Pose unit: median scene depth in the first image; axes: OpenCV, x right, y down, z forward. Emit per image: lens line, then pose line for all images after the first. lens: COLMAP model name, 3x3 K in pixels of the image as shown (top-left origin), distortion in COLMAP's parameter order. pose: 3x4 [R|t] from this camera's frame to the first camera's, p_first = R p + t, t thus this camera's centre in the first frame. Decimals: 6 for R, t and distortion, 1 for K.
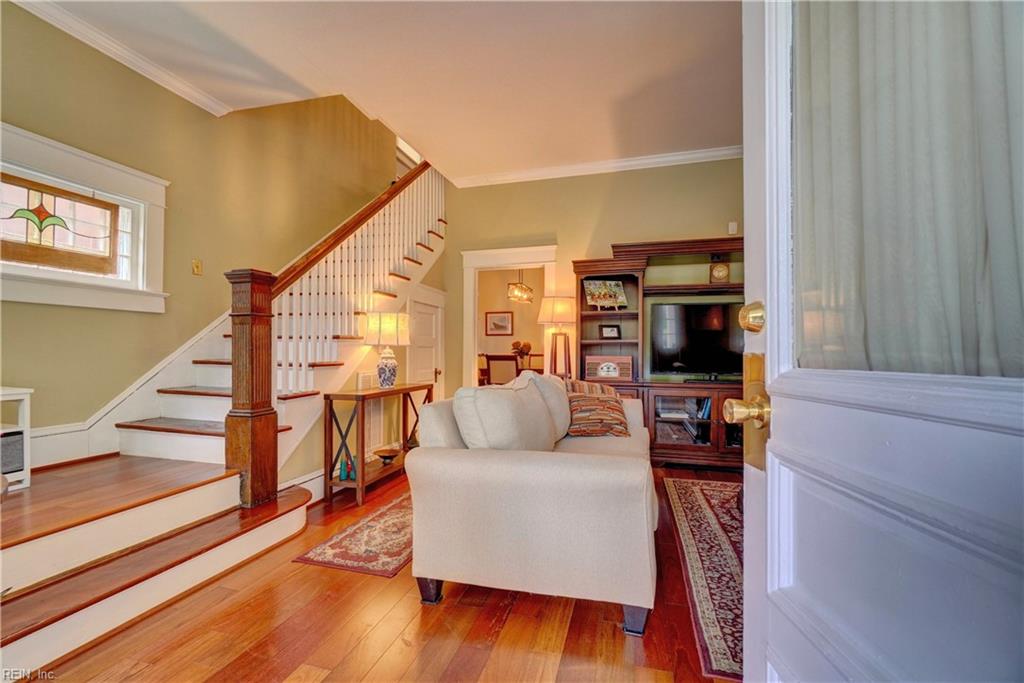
lens RADIAL K [[441.6, 0, 501.3], [0, 441.6, 344.8], [0, 0, 1]] dist [-0.002304, 0.000715]
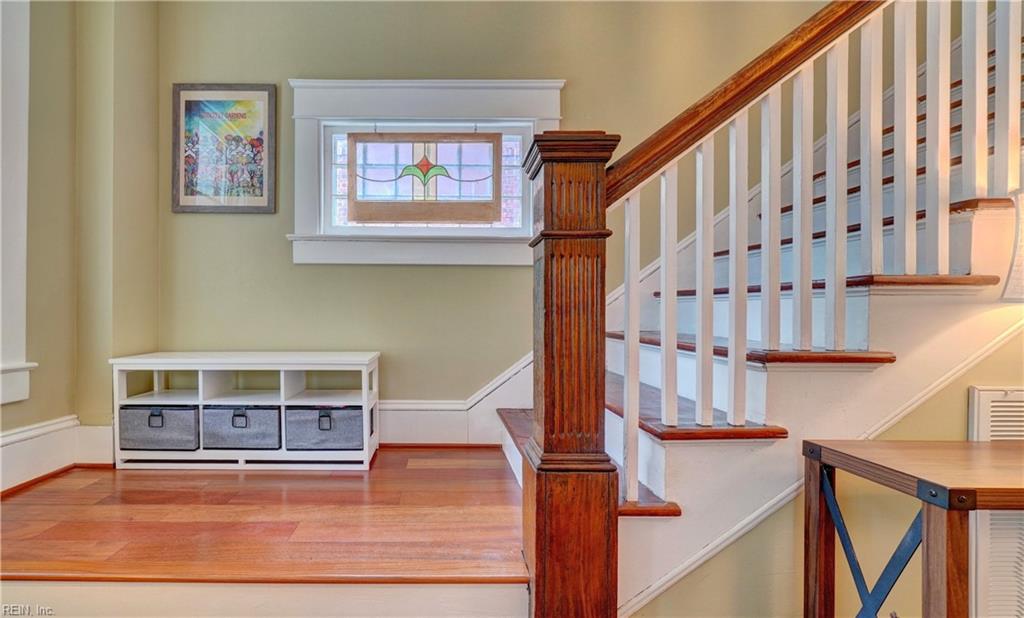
lens RADIAL K [[366.2, 0, 541.2], [0, 366.2, 313.6], [0, 0, 1]] dist [-0.000283, 0.000021]
pose [[0.266987, 0.000155, -0.963700, -0.196301], [0.008656, 0.999959, 0.002558, 0.006929], [0.963661, -0.009025, 0.266975, 0.820229]]
